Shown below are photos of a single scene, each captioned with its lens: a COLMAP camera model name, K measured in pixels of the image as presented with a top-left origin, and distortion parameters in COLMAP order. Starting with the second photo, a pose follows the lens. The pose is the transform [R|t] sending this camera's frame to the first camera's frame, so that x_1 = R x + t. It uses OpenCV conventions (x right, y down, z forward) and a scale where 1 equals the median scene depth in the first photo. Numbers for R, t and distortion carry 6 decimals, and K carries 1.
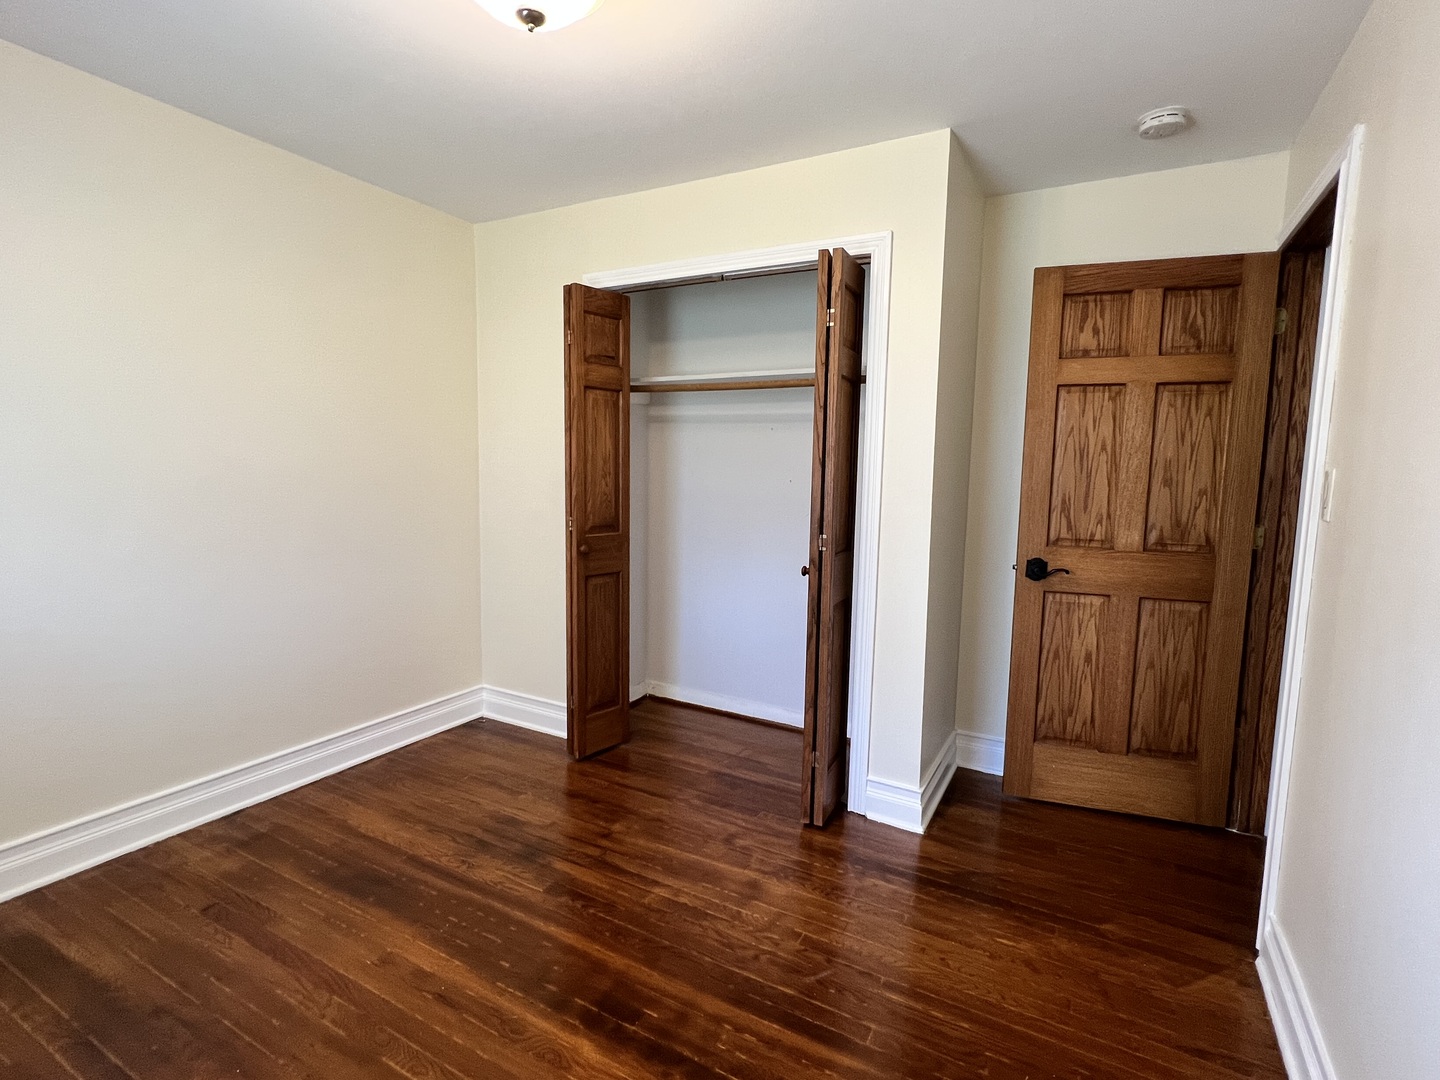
lens RADIAL K [[700.2, 0, 720.0], [0, 700.2, 540.0], [0, 0, 1]] dist [-0.000695, 0.000057]
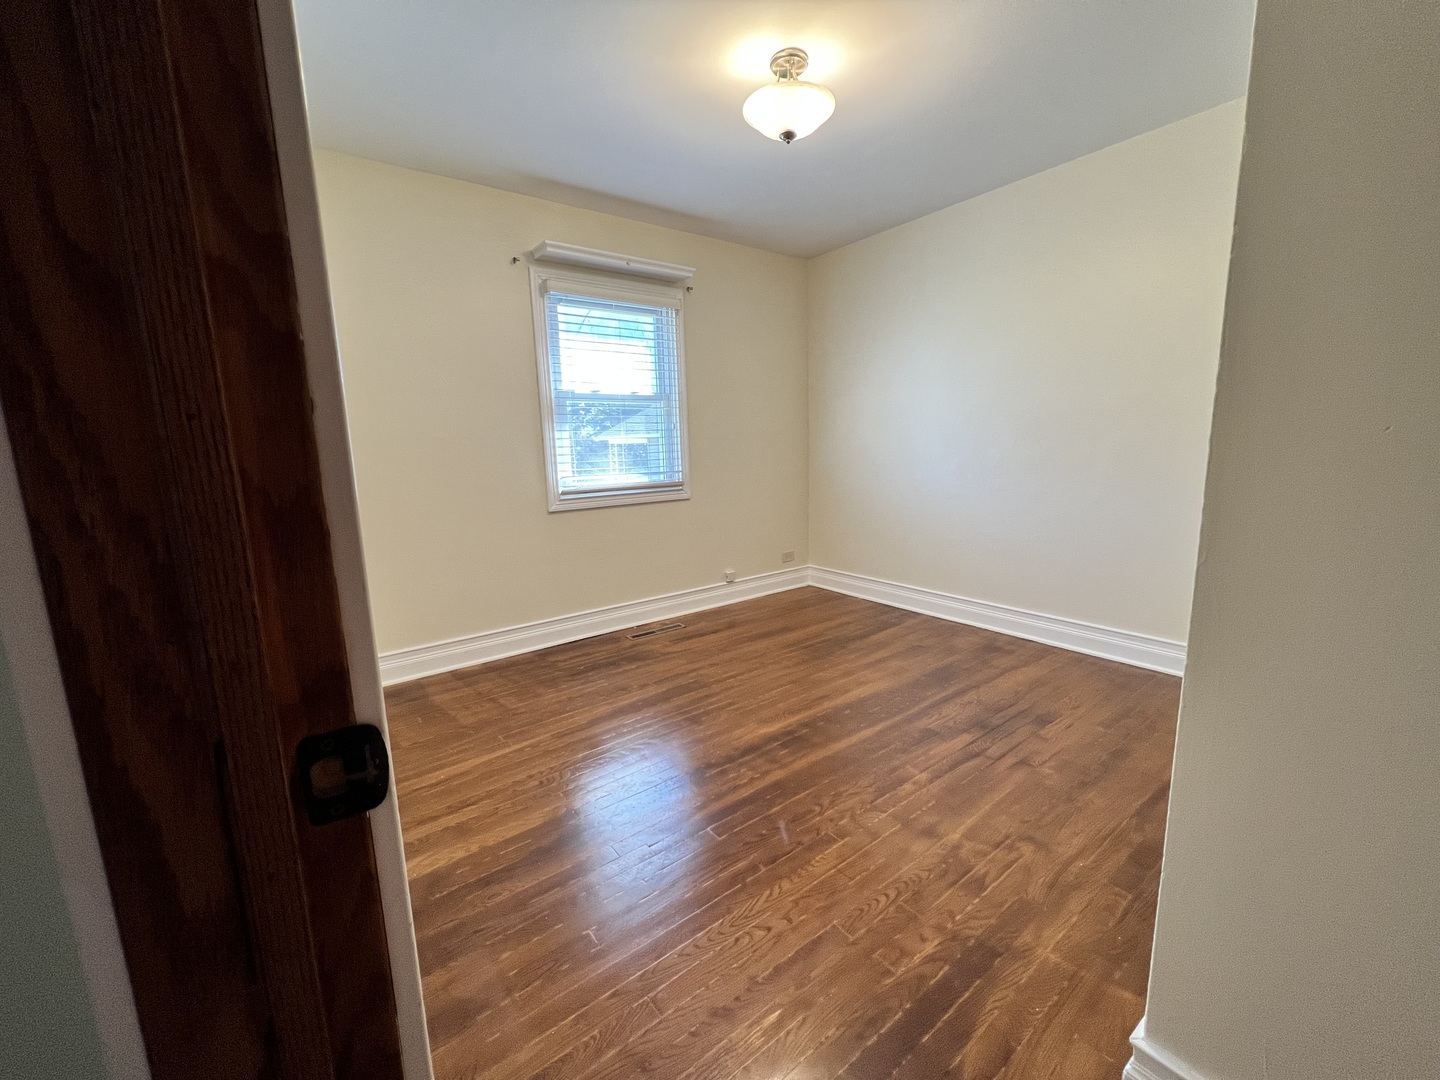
lens RADIAL K [[580.8, 0, 720.0], [0, 580.8, 540.0], [0, 0, 1]] dist [-0.000044, 0.000031]
pose [[-0.409516, 0.139863, -0.901518, 0.818156], [-0.077145, 0.979330, 0.186979, -0.007780], [0.909035, 0.146119, -0.390261, 1.016706]]
